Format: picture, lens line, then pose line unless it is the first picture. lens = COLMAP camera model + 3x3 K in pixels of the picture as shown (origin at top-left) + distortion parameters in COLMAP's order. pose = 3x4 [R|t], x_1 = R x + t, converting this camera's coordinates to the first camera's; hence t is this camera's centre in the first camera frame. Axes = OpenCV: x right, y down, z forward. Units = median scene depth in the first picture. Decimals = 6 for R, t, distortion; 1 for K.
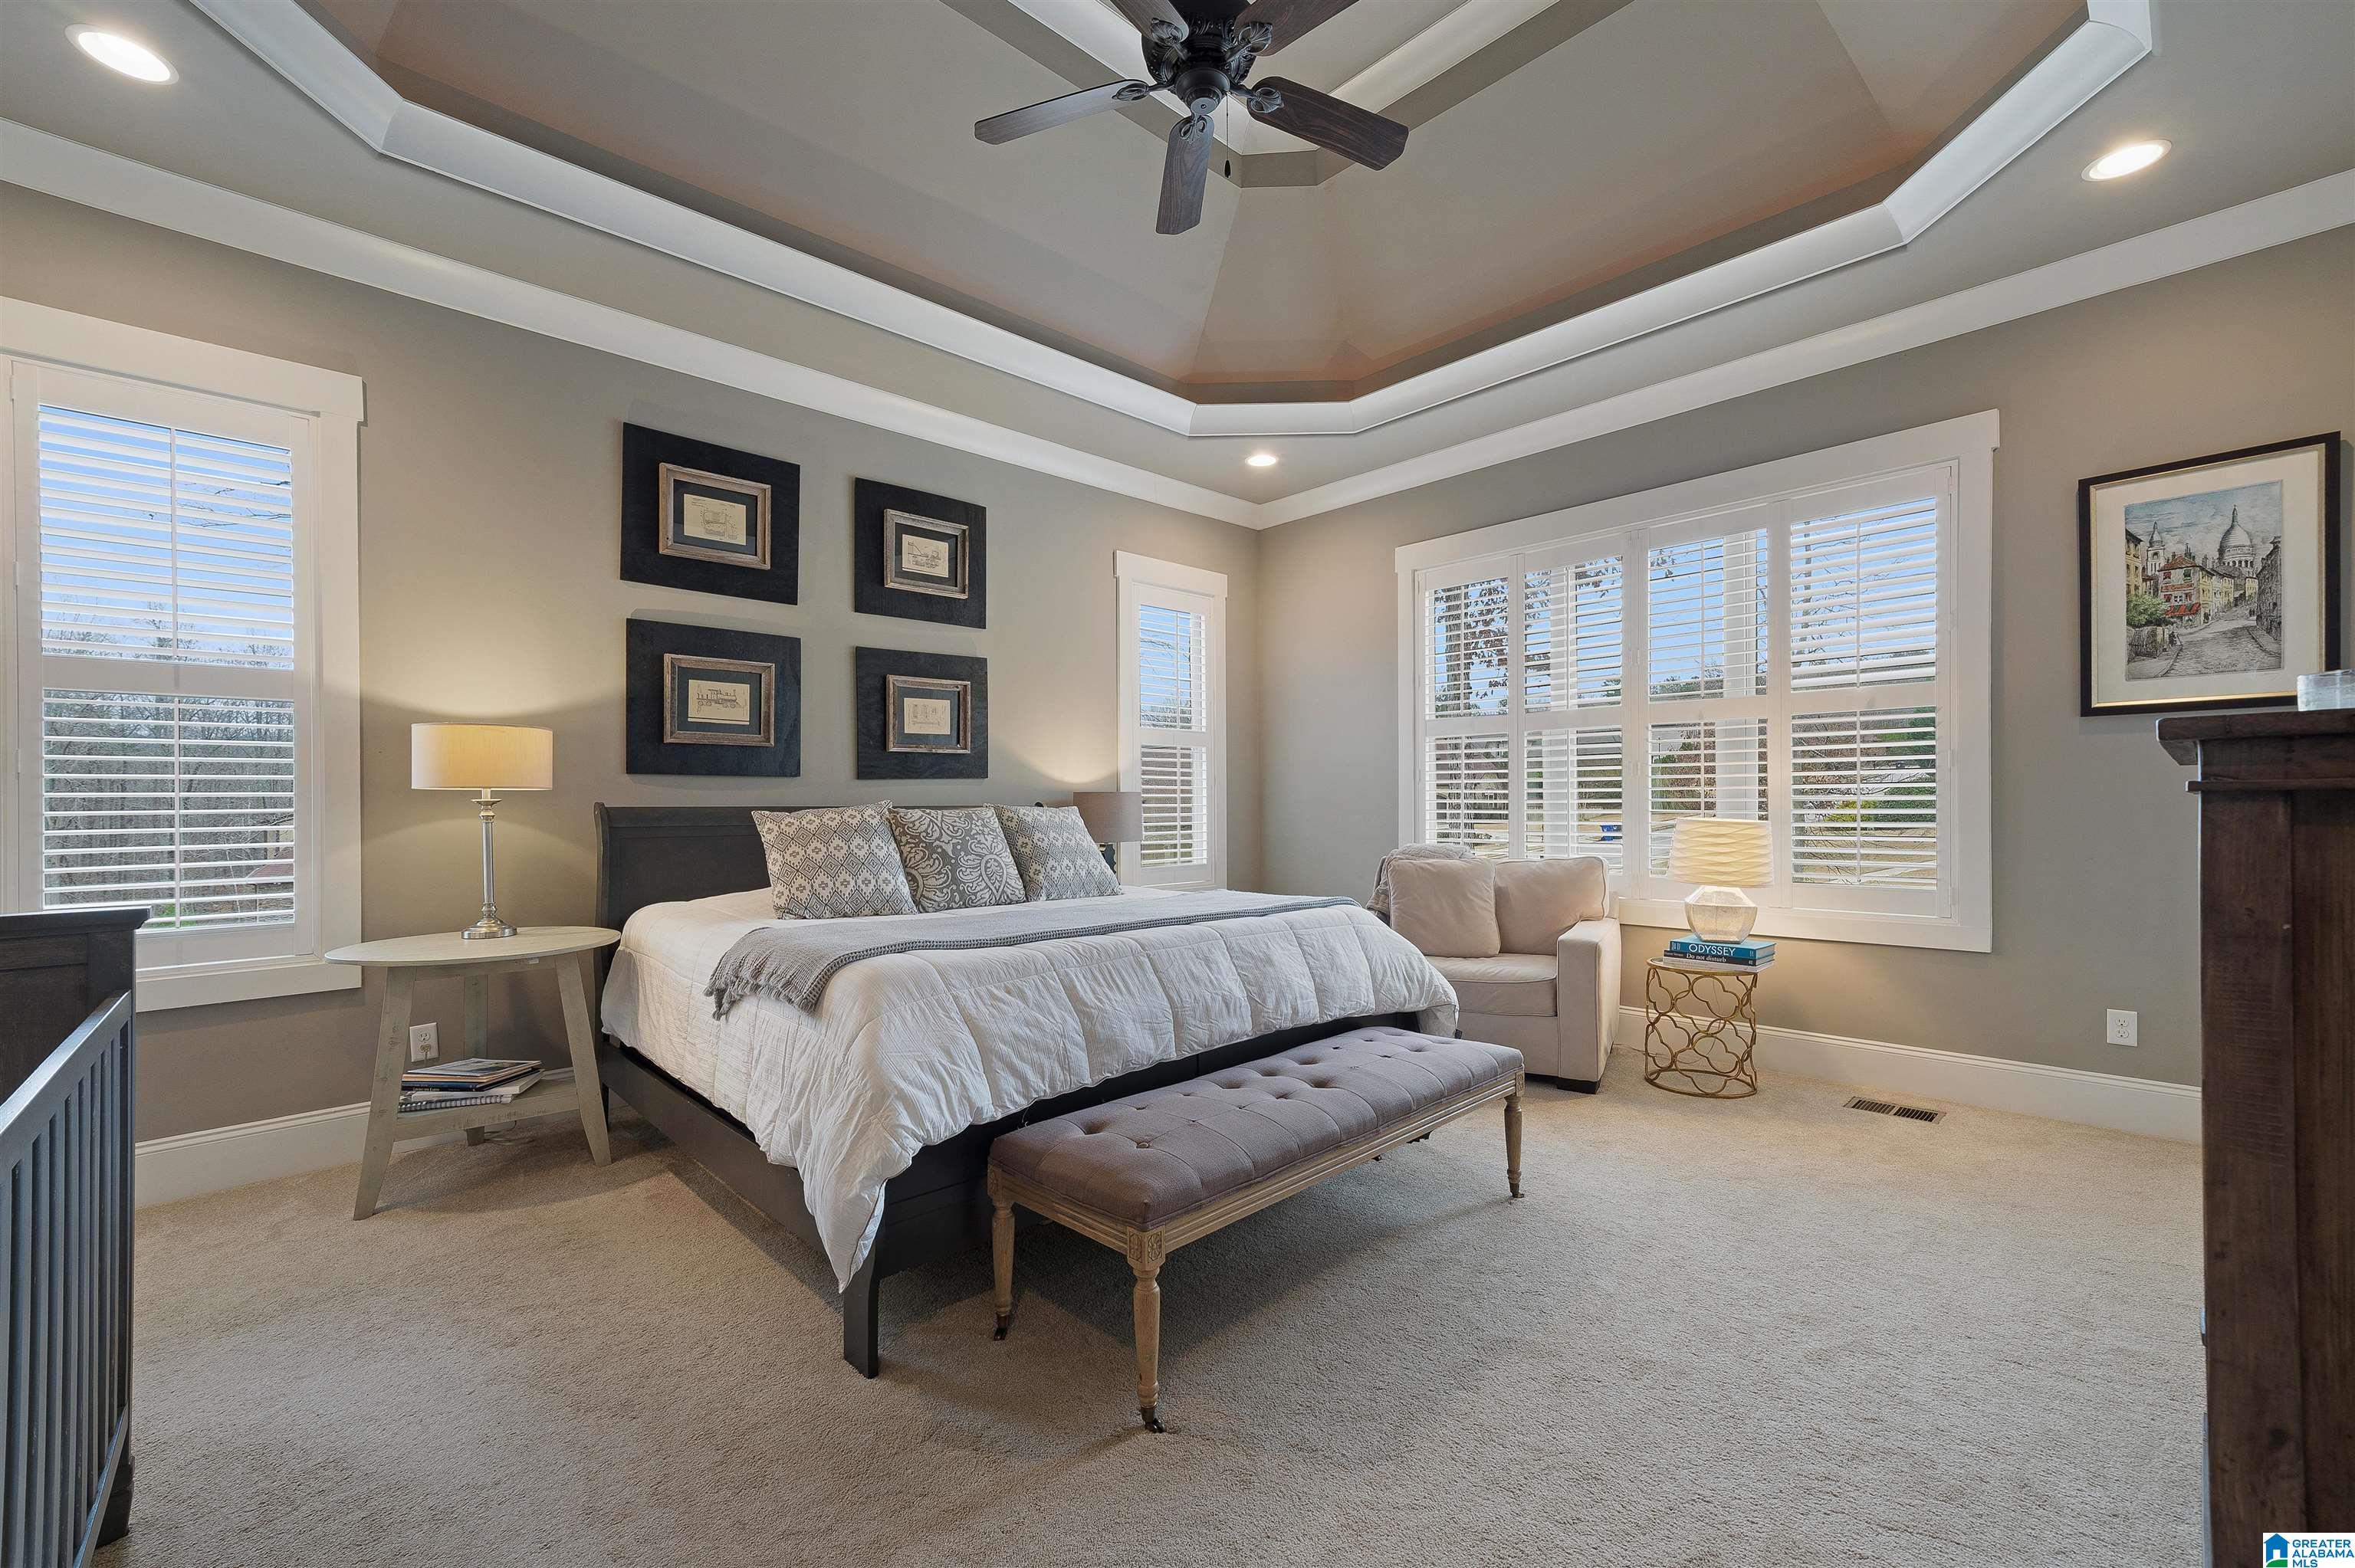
lens RADIAL K [[969.0, 0, 1173.8], [0, 969.0, 797.0], [0, 0, 1]] dist [-0.000187, -0.000034]
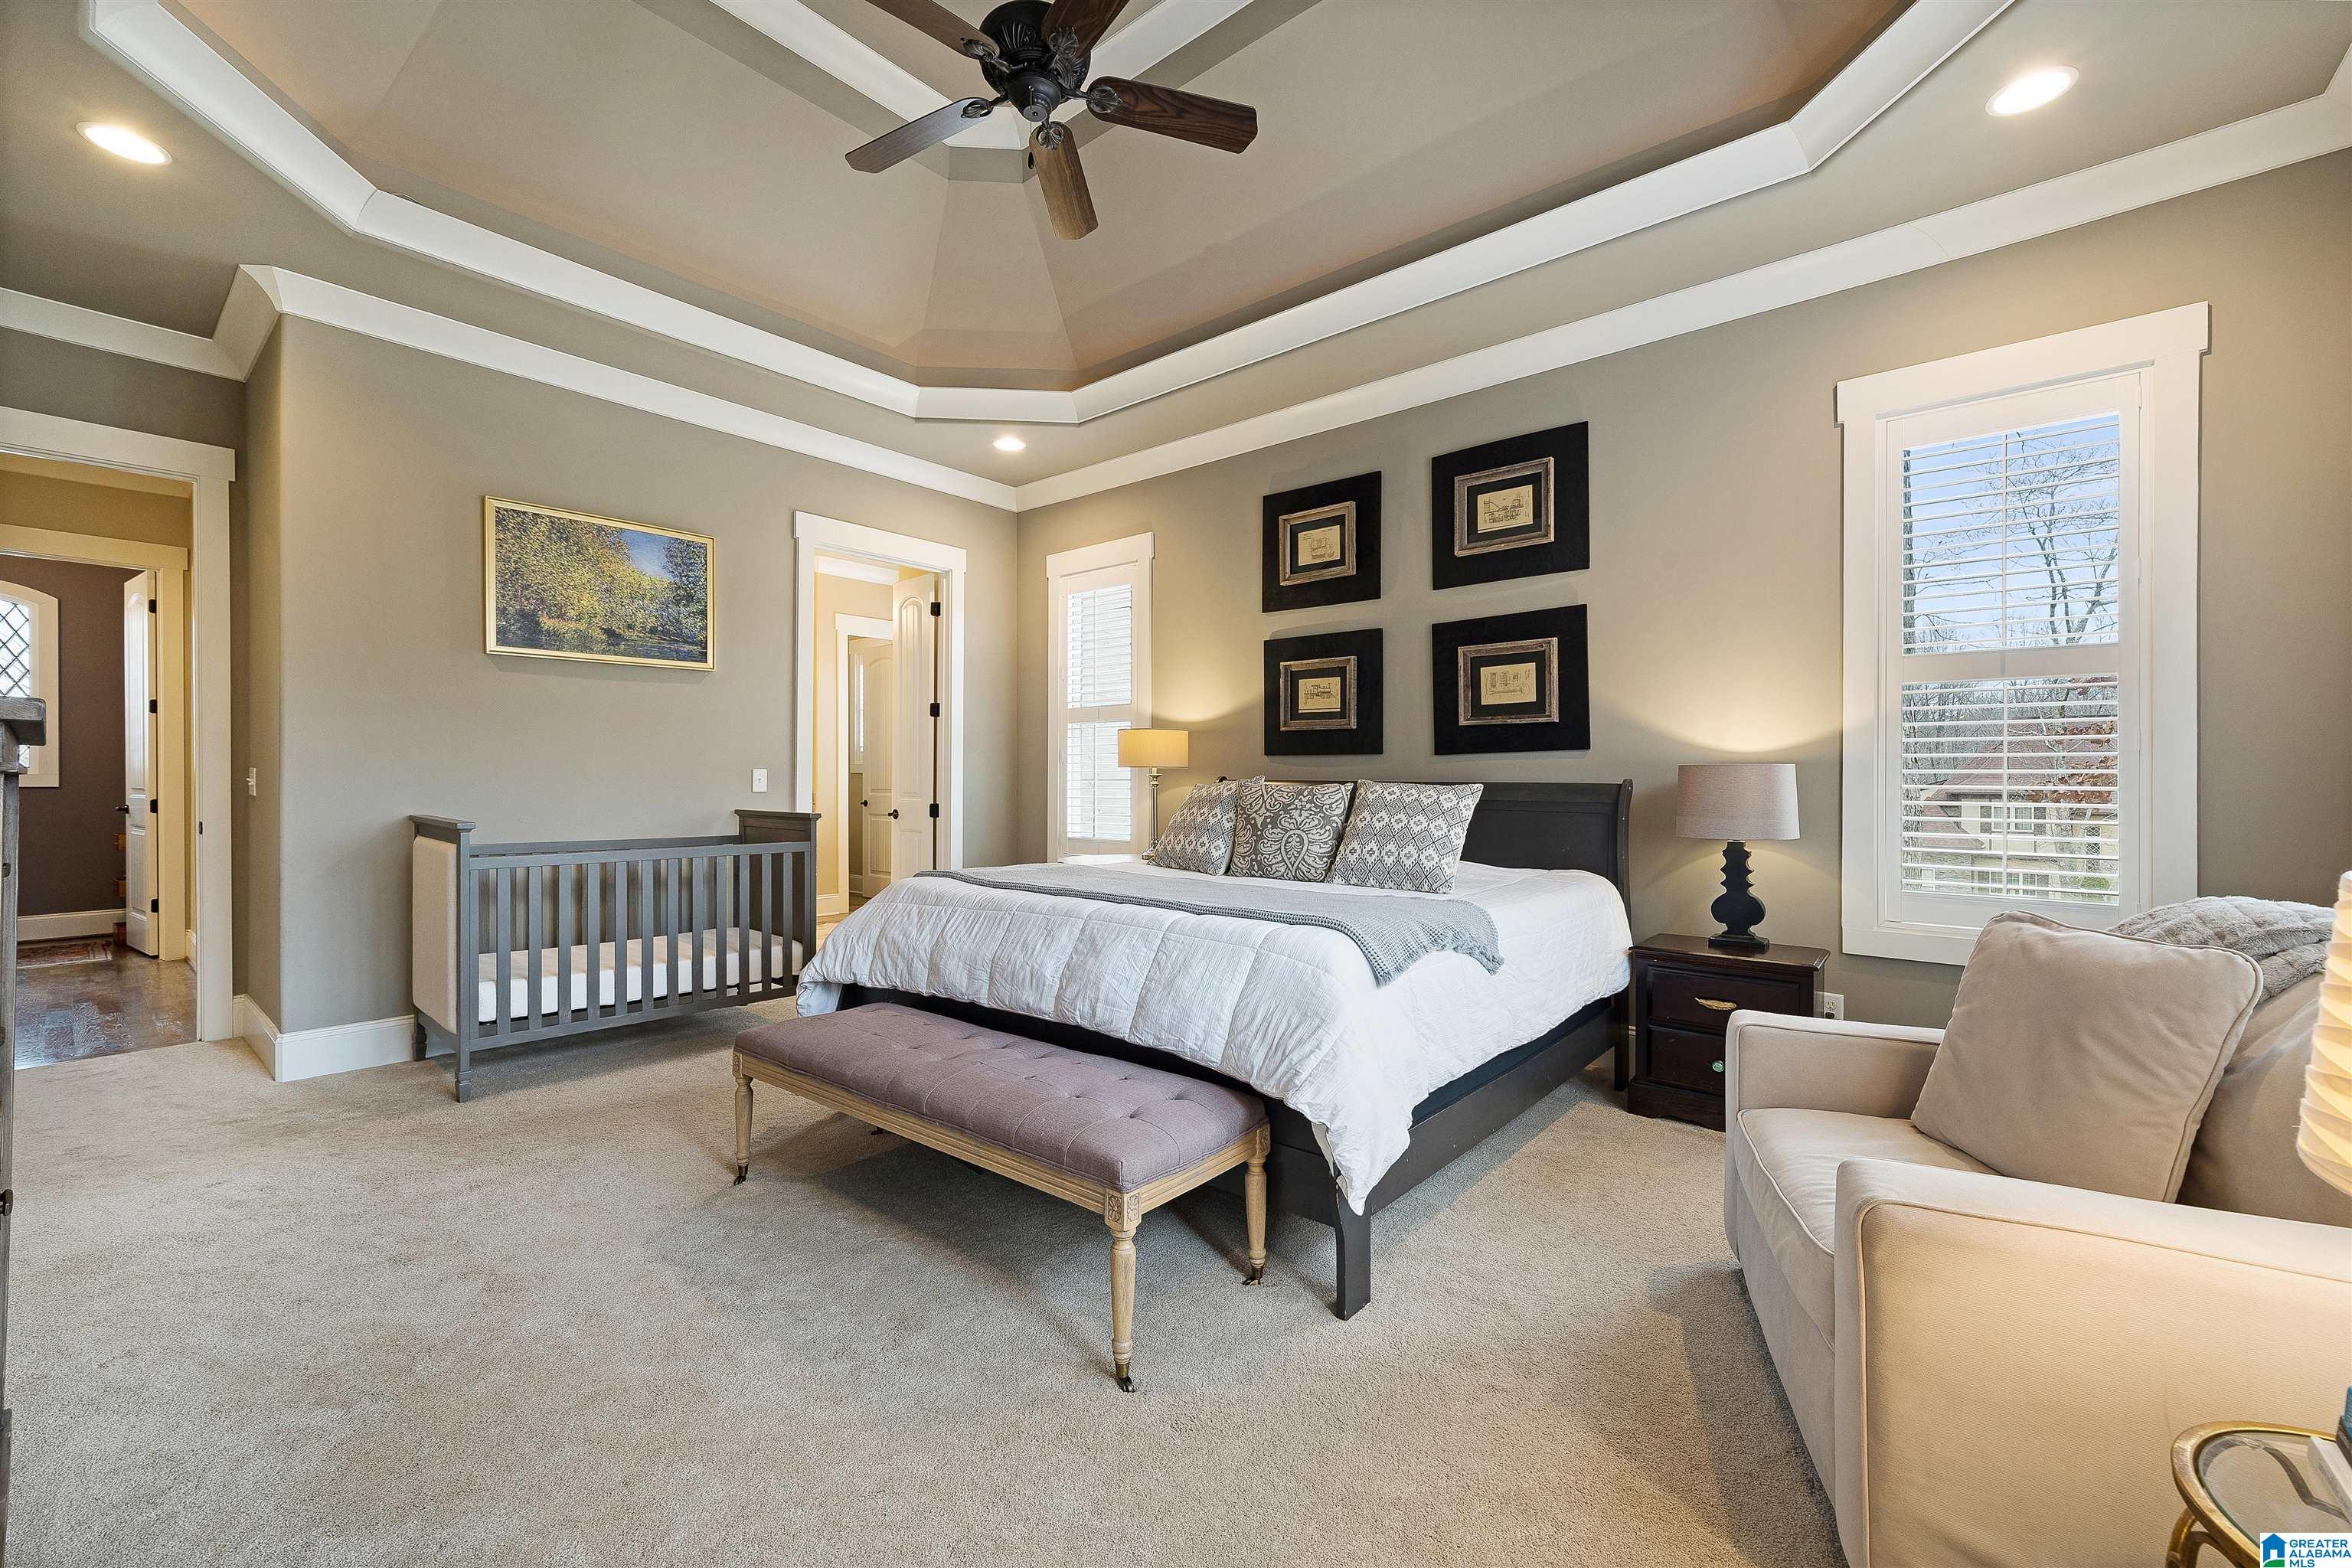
lens RADIAL K [[967.9, 0, 1172.6], [0, 967.9, 778.6], [0, 0, 1]] dist [-0.000187, -0.000034]
pose [[0.110178, 0.010675, -0.993855, 0.717221], [0.005943, 0.999917, 0.011399, -0.006804], [0.993894, -0.007162, 0.110105, 0.673316]]
